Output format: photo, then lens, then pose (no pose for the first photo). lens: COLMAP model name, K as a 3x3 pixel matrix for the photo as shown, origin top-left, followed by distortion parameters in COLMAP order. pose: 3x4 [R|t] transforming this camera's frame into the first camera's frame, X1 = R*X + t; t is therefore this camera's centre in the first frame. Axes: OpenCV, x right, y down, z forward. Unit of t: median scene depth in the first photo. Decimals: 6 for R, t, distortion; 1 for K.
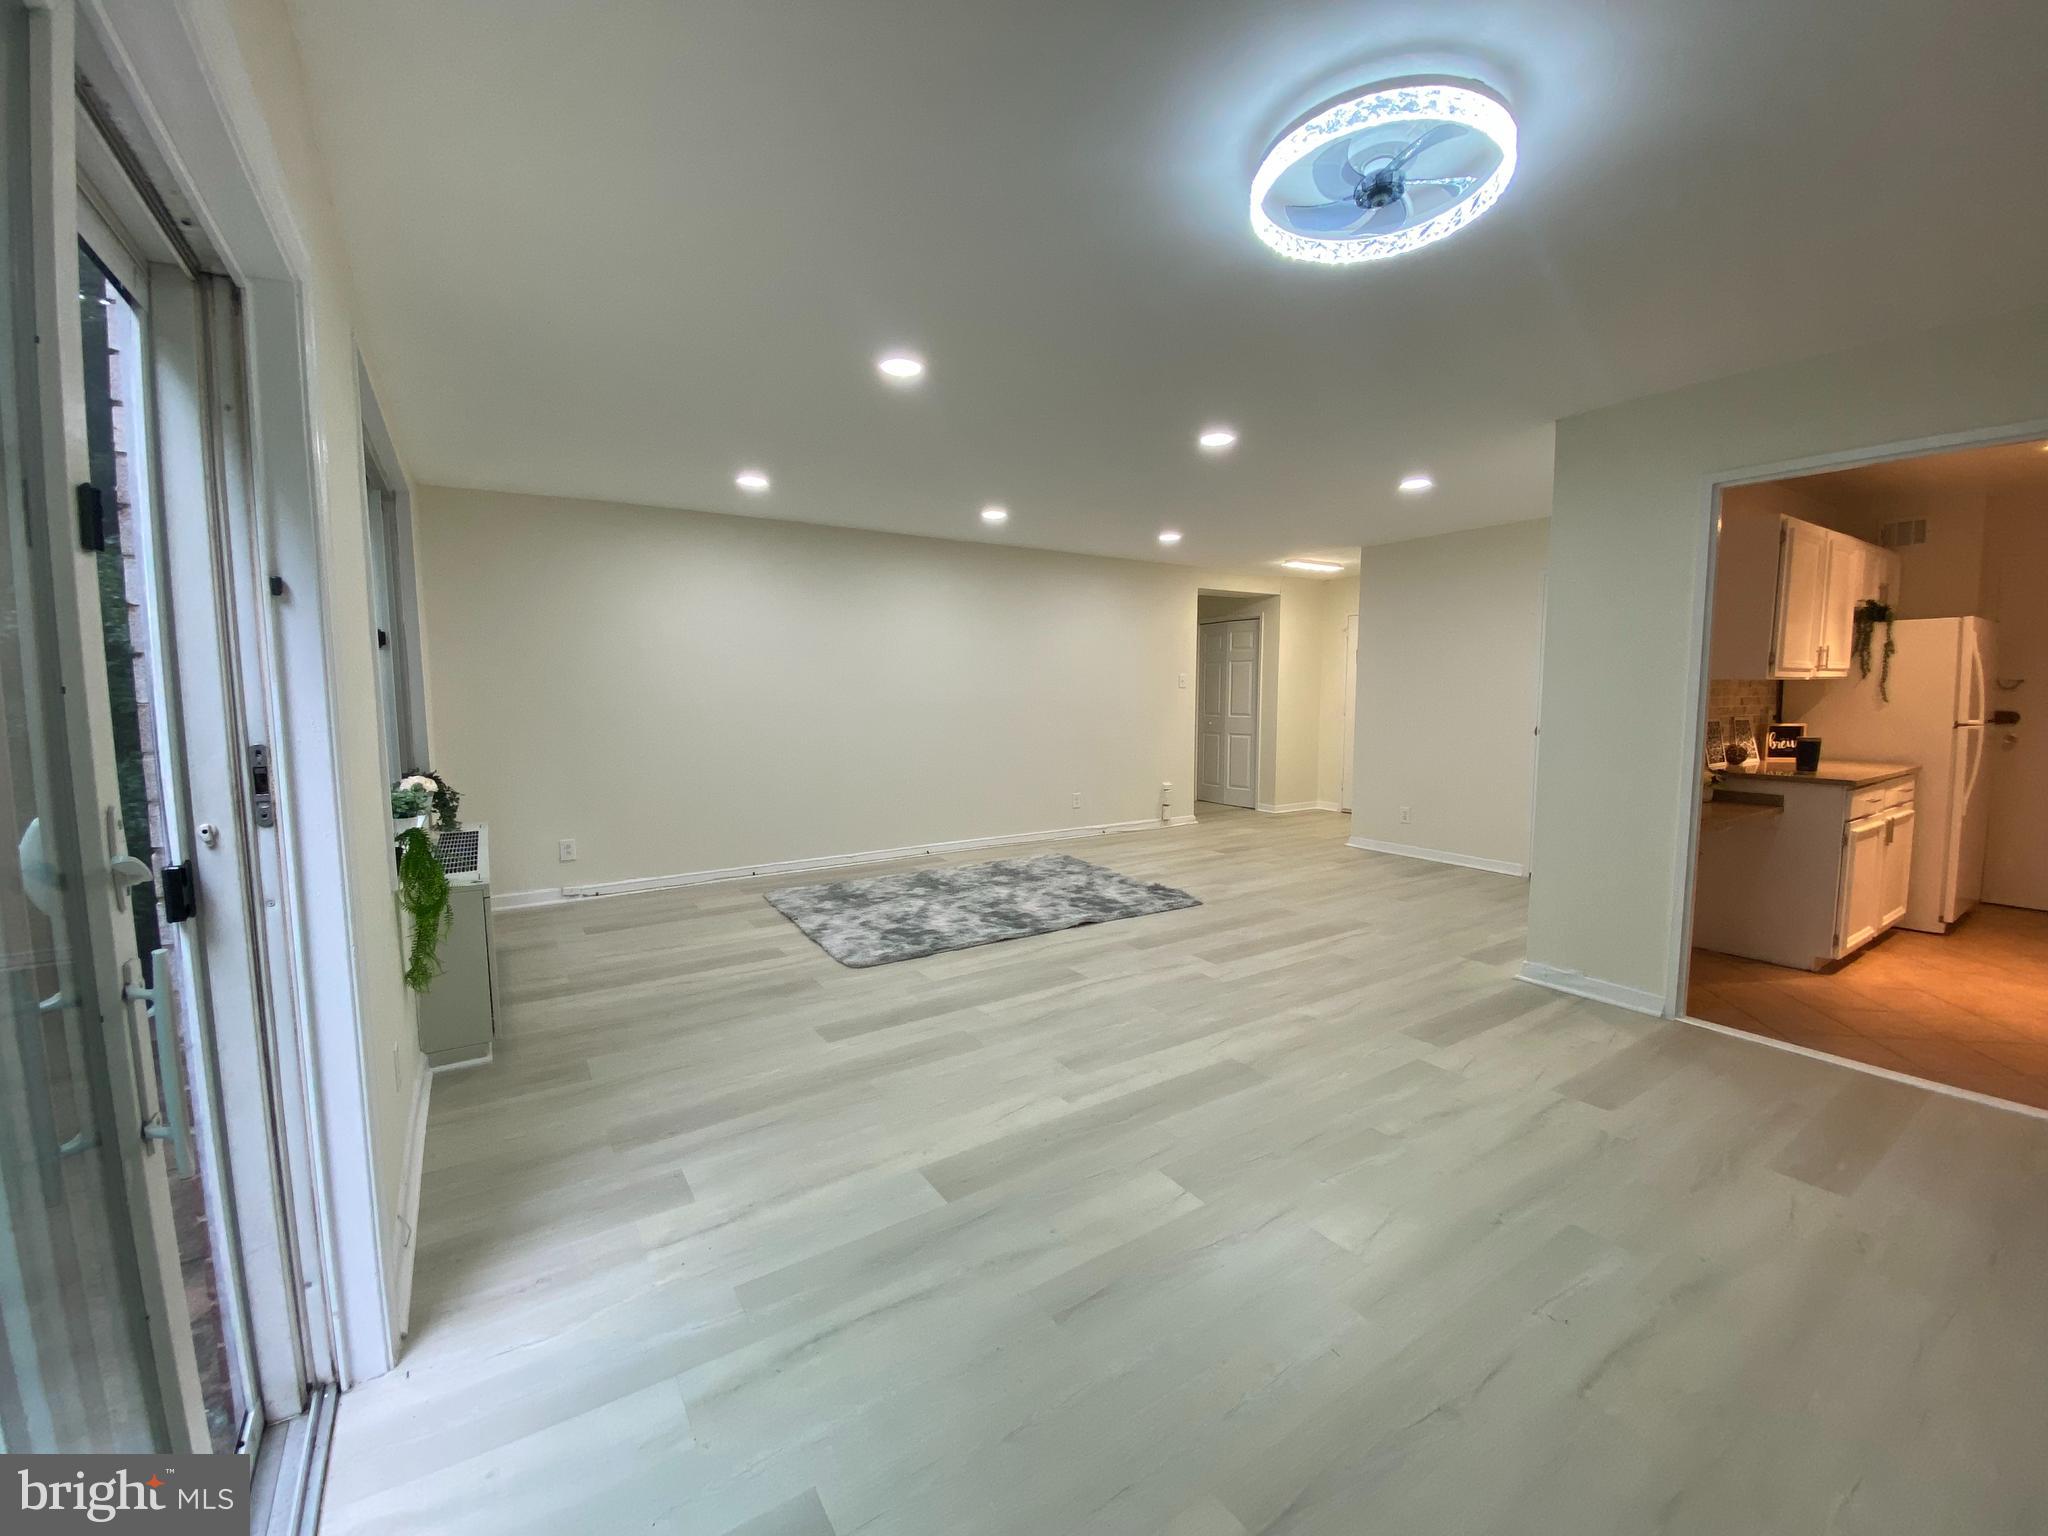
lens RADIAL K [[820.9, 0, 1024.2], [0, 820.9, 763.3], [0, 0, 1]] dist [0.052788, -0.035564]
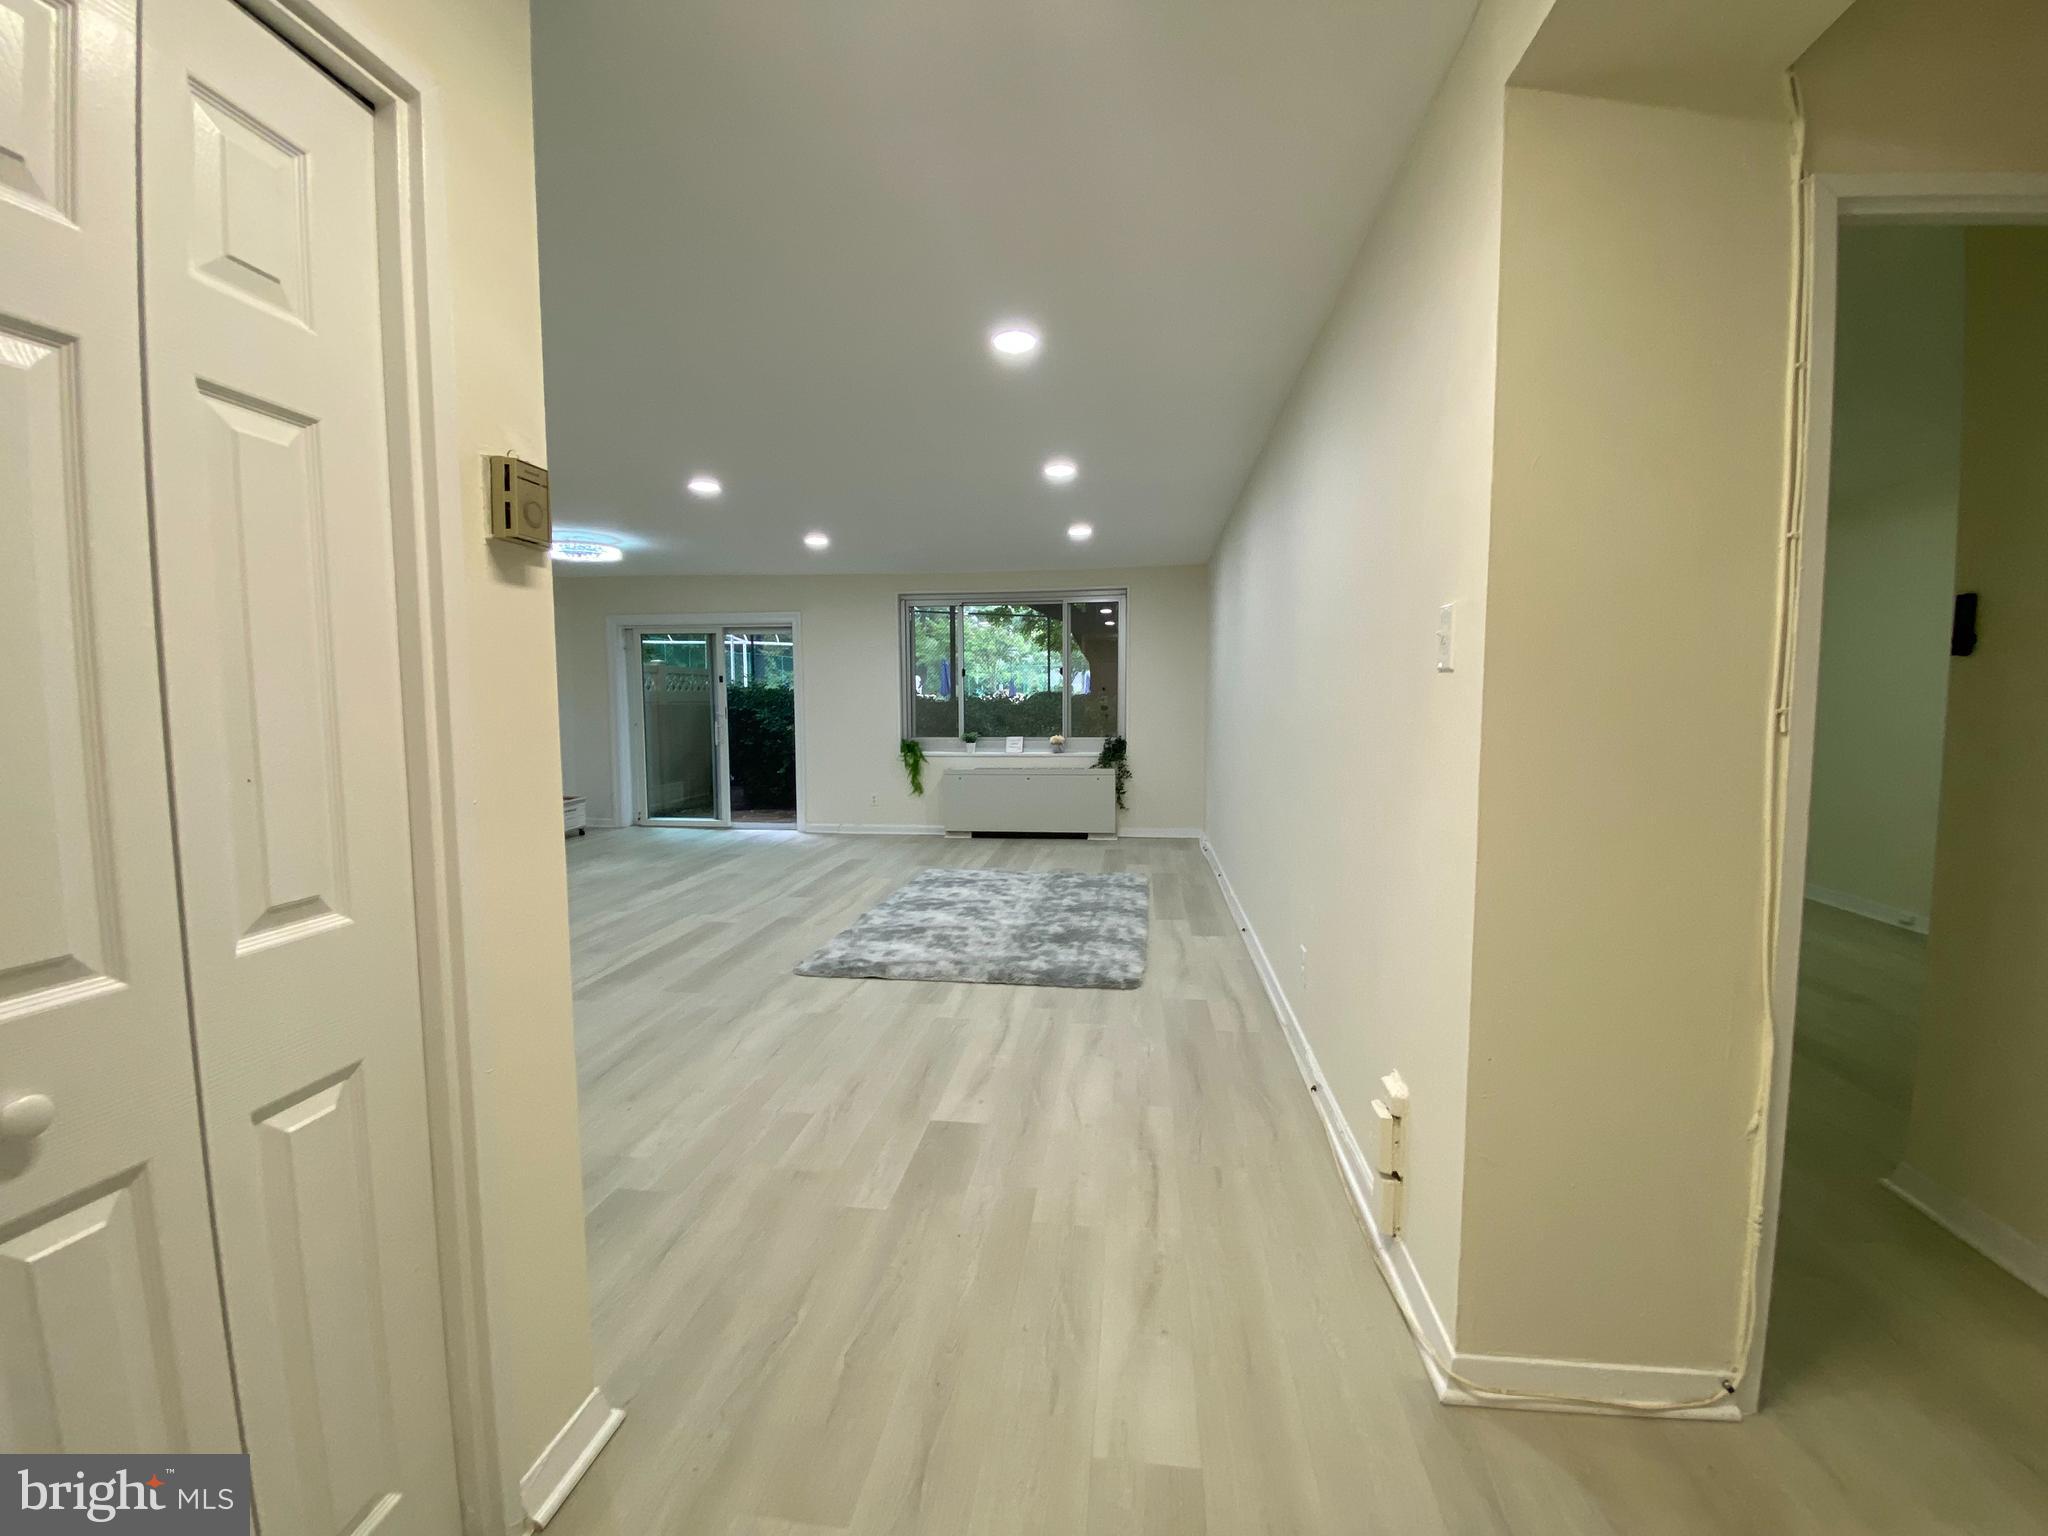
lens RADIAL K [[824.0, 0, 1022.8], [0, 824.0, 768.4], [0, 0, 1]] dist [0.040801, -0.035720]
pose [[-0.655856, 0.067338, -0.751877, 0.722239], [-0.066181, 0.987049, 0.146129, -0.157809], [0.751979, 0.145600, -0.642906, 1.830694]]
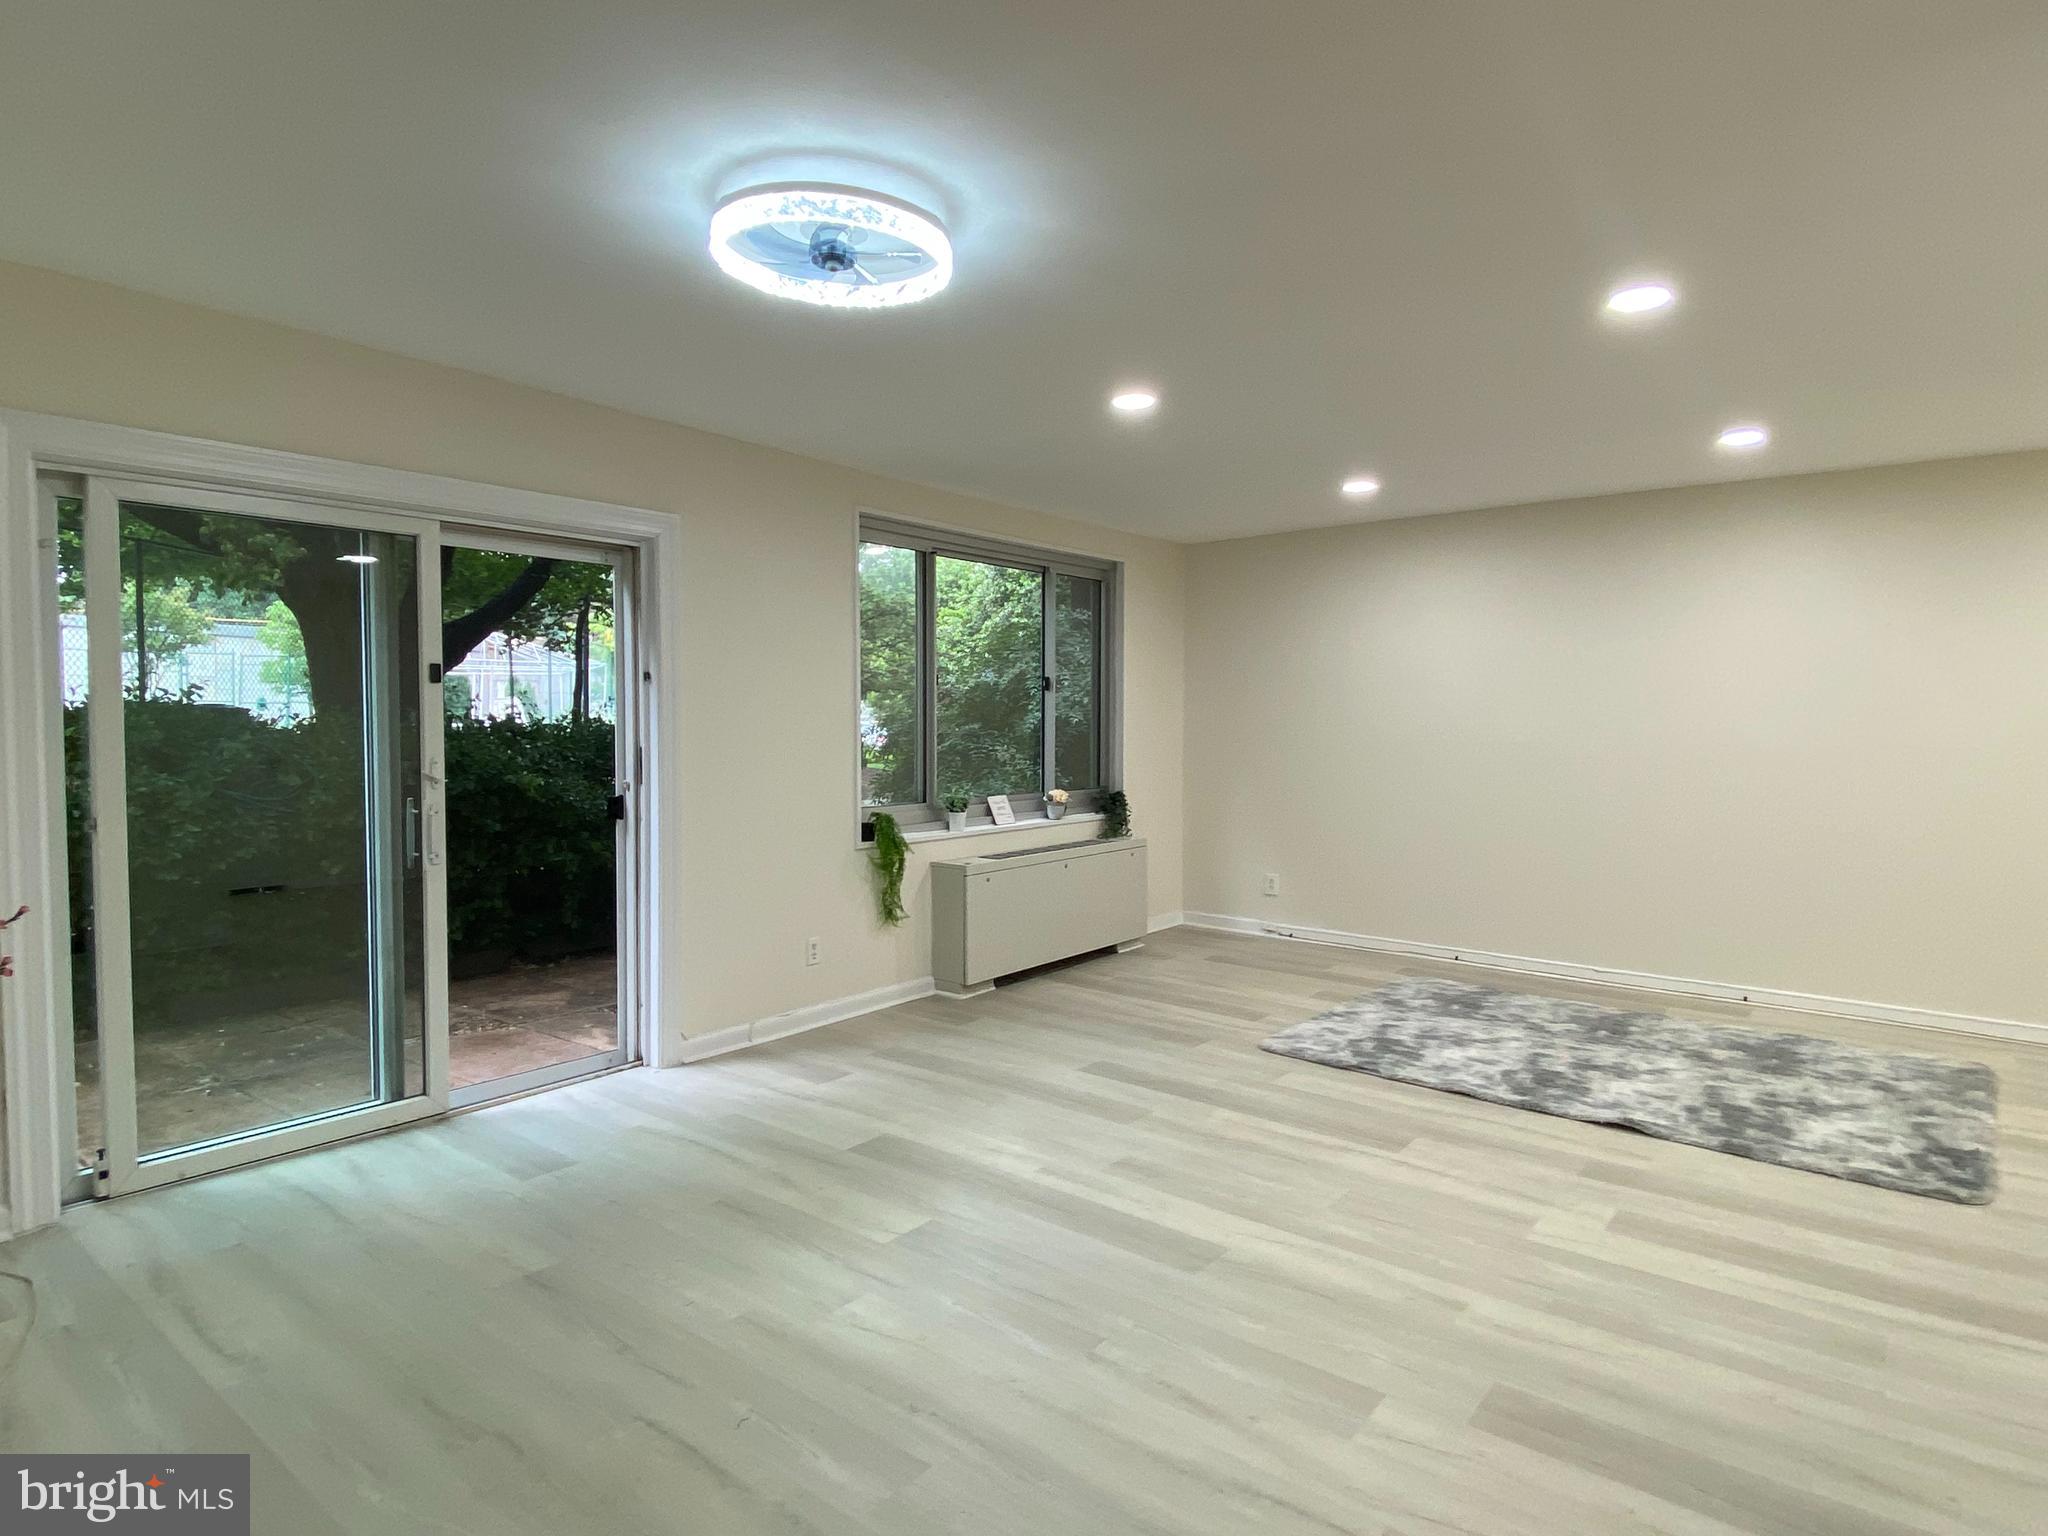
lens RADIAL K [[1154.4, 0, 1025.6], [0, 1154.4, 759.5], [0, 0, 1]] dist [0.044034, -0.054915]
pose [[0.310020, 0.043029, -0.949756, 0.736996], [-0.096883, 0.995205, 0.013464, -0.036877], [0.945781, 0.087841, 0.312702, 0.322111]]
